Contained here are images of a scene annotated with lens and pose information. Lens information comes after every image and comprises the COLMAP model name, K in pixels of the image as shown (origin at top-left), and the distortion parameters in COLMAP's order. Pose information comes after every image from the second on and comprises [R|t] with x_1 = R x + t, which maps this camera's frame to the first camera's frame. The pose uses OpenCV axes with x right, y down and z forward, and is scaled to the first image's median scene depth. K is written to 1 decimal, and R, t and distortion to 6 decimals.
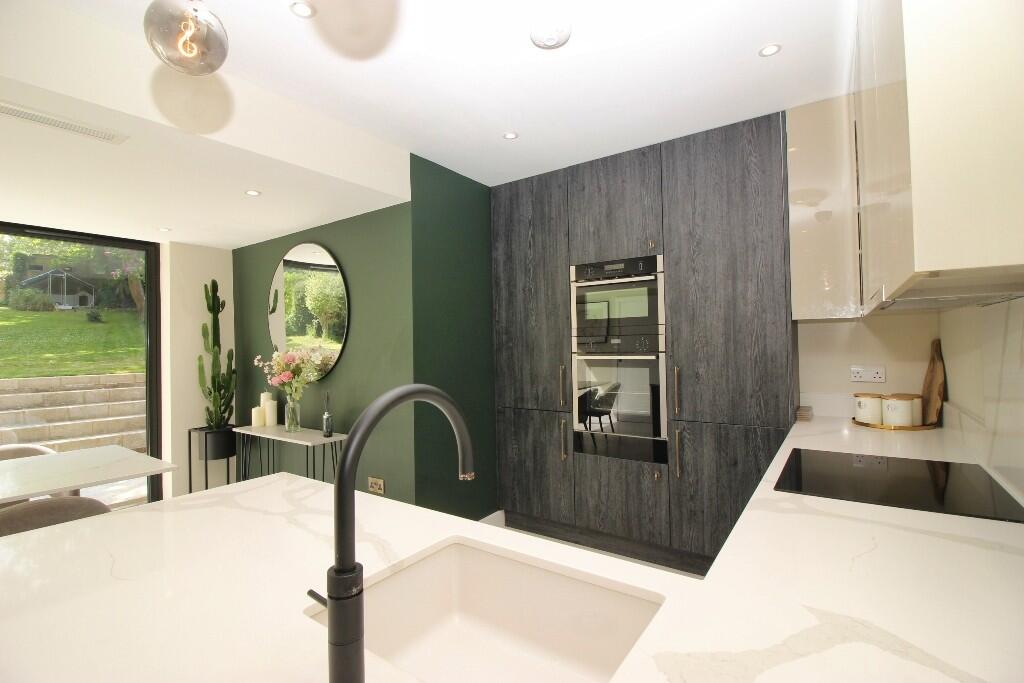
lens RADIAL K [[468.0, 0, 508.9], [0, 468.0, 339.6], [0, 0, 1]] dist [-0.020214, -0.000463]
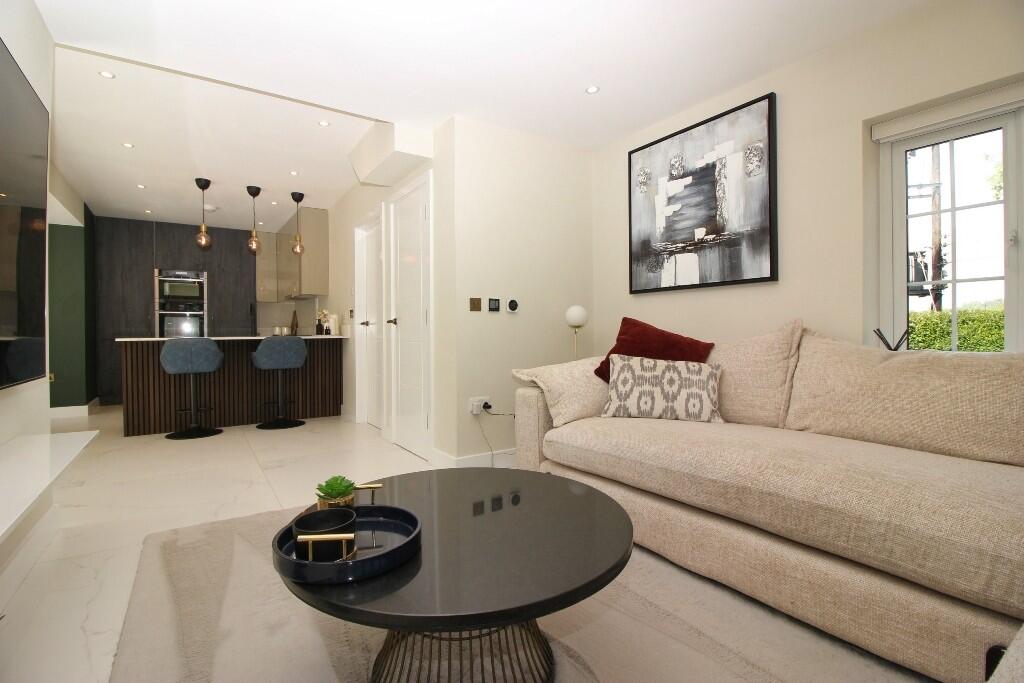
lens RADIAL K [[468.0, 0, 510.6], [0, 468.0, 335.0], [0, 0, 1]] dist [-0.020214, -0.000463]
pose [[0.367357, 0.008852, 0.930038, -0.473224], [-0.016075, 0.999866, -0.003167, 0.047537], [-0.929941, -0.013787, 0.367450, -0.491248]]
